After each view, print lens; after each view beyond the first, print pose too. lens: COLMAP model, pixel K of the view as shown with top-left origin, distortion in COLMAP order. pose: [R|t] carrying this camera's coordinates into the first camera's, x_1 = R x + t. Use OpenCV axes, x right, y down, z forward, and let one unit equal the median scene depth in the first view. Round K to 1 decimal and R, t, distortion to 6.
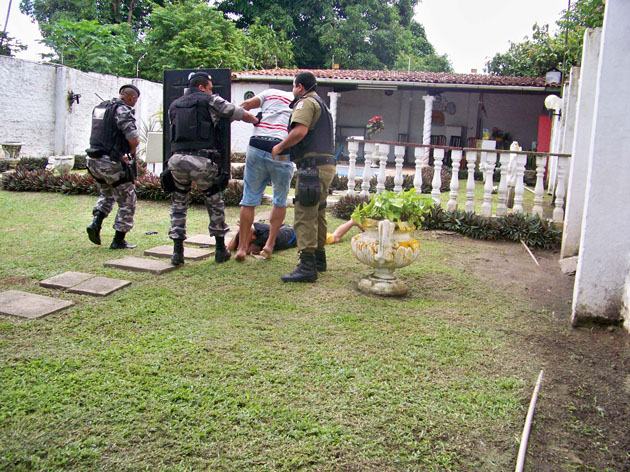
lens RADIAL K [[604.5, 0, 315.0], [0, 604.5, 236.0], [0, 0, 1]] dist [-0.159738, 0.002419]
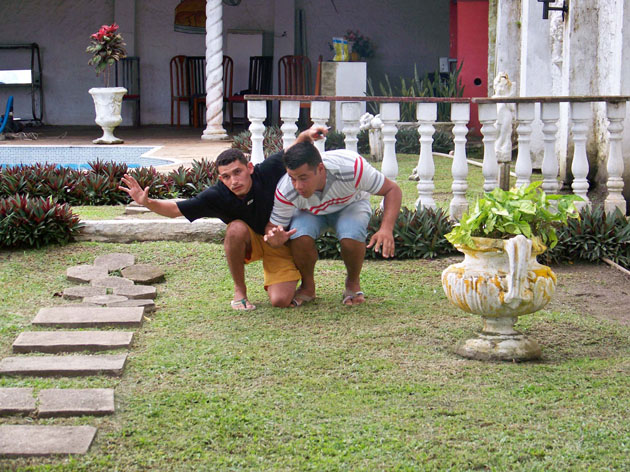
lens RADIAL K [[1550.7, 0, 315.0], [0, 1550.7, 236.0], [0, 0, 1]] dist [-0.034902, 0.021834]
pose [[0.940501, -0.092429, 0.326978, -0.366952], [0.107082, 0.993882, -0.027056, -0.003594], [-0.322477, 0.060460, 0.944644, -0.268103]]
